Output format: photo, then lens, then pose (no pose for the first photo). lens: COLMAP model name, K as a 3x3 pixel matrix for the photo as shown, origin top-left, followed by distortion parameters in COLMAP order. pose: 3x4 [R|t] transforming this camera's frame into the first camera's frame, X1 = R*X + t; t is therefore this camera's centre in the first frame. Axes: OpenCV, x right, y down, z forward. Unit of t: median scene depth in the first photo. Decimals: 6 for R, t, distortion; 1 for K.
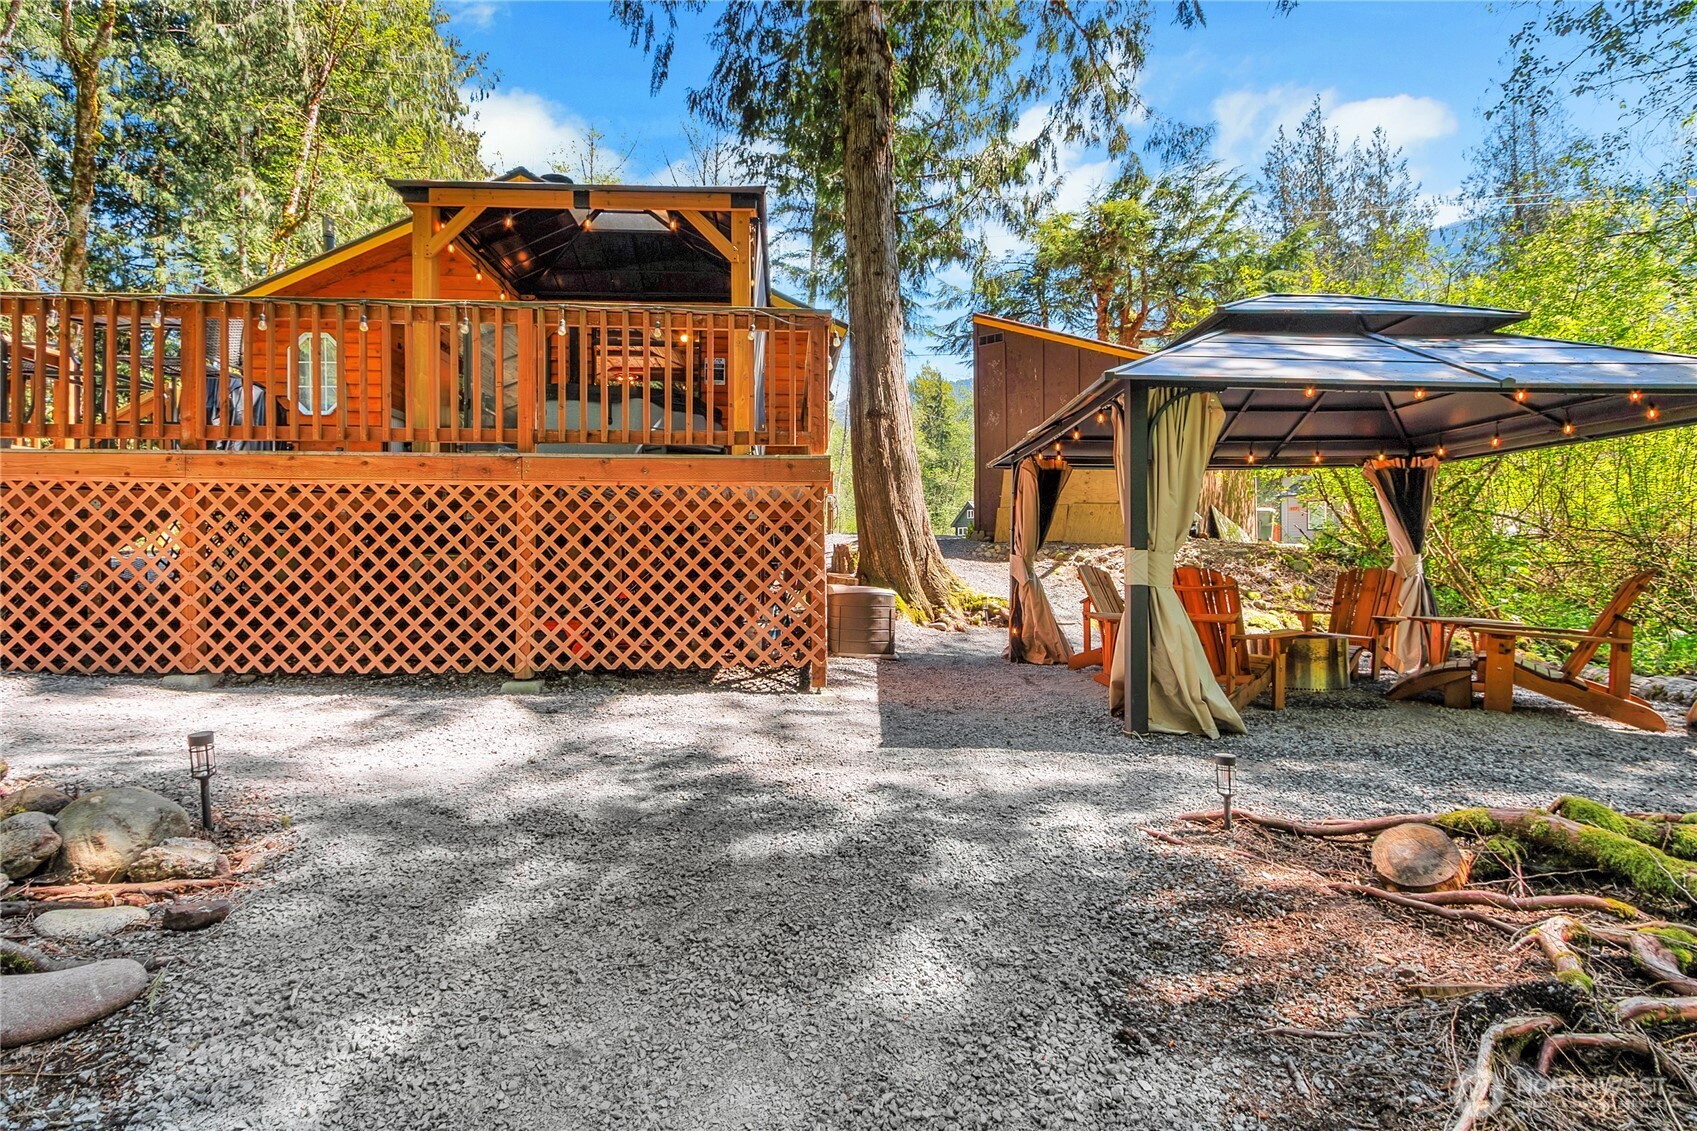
lens RADIAL K [[884.1, 0, 848.5], [0, 884.1, 565.5], [0, 0, 1]] dist [-0.000665, 0.000089]
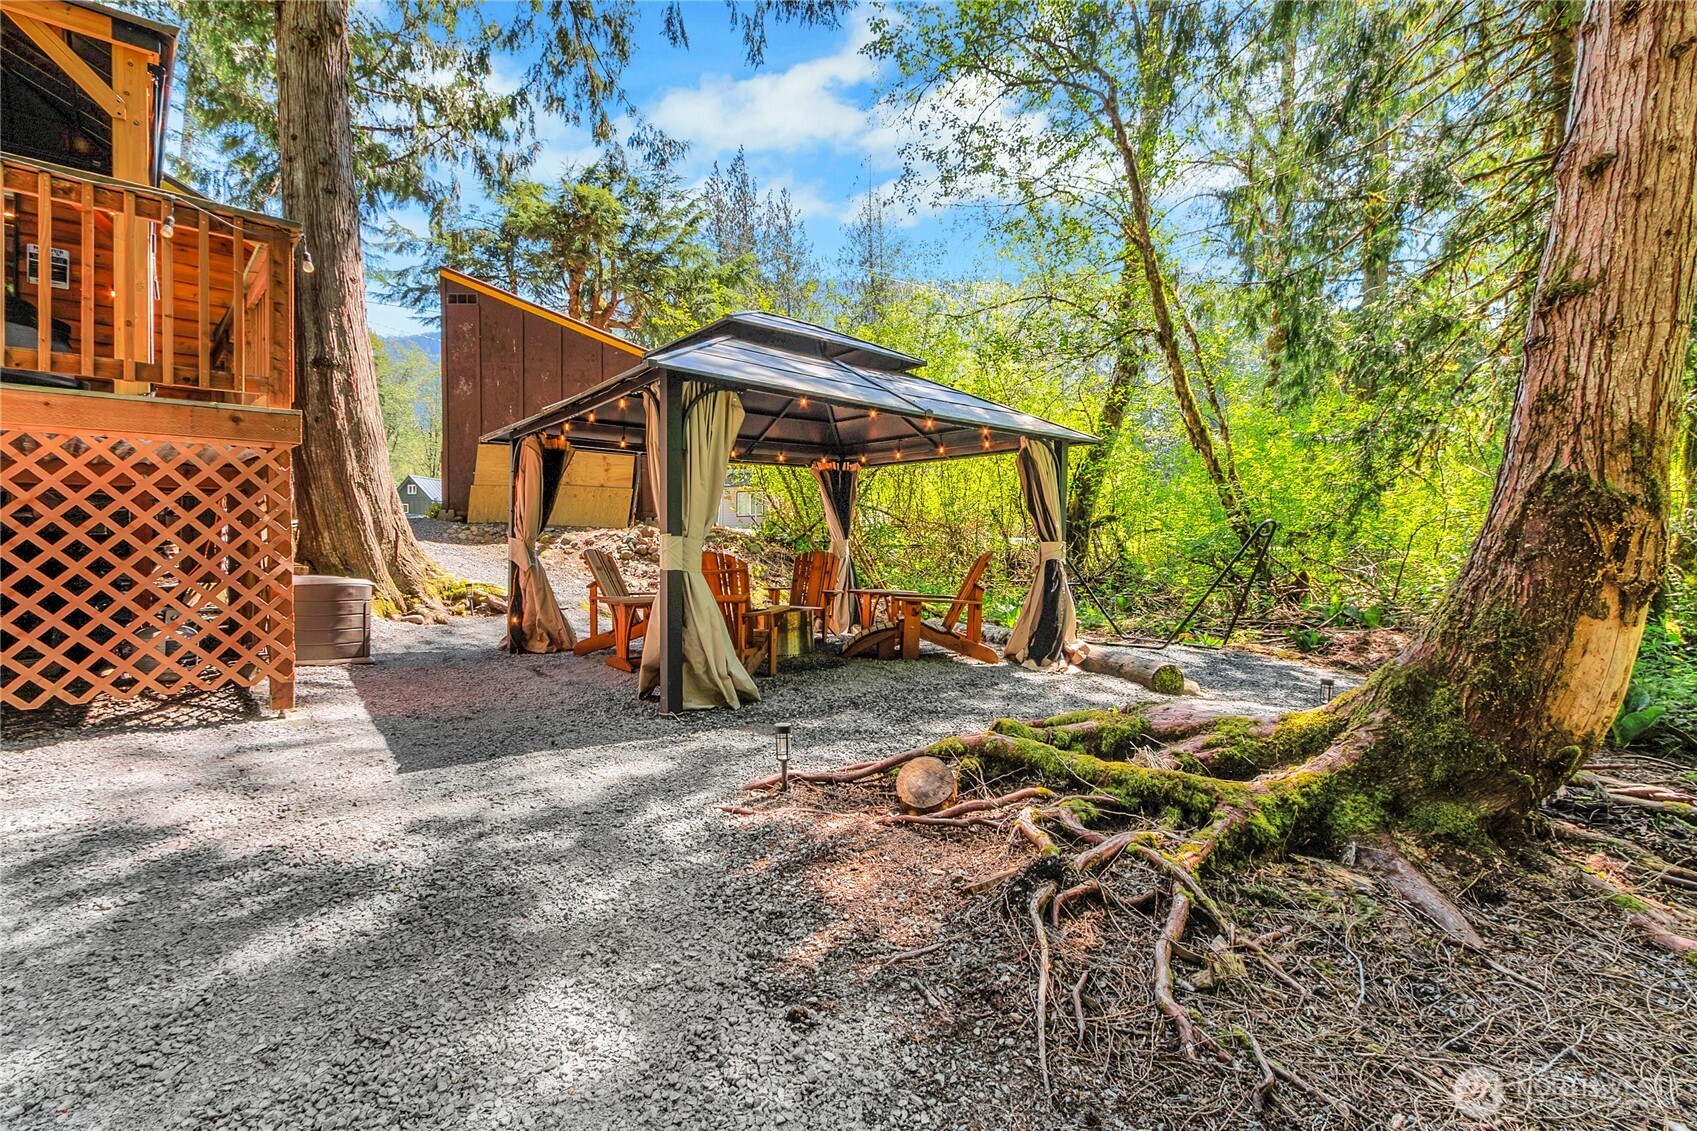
lens RADIAL K [[828.3, 0, 846.6], [0, 828.3, 546.0], [0, 0, 1]] dist [0.001661, 0.000022]
pose [[0.737483, -0.001391, 0.675364, -0.158349], [-0.002938, 0.999982, 0.005269, -0.010418], [-0.675359, -0.005870, 0.737466, 0.135193]]
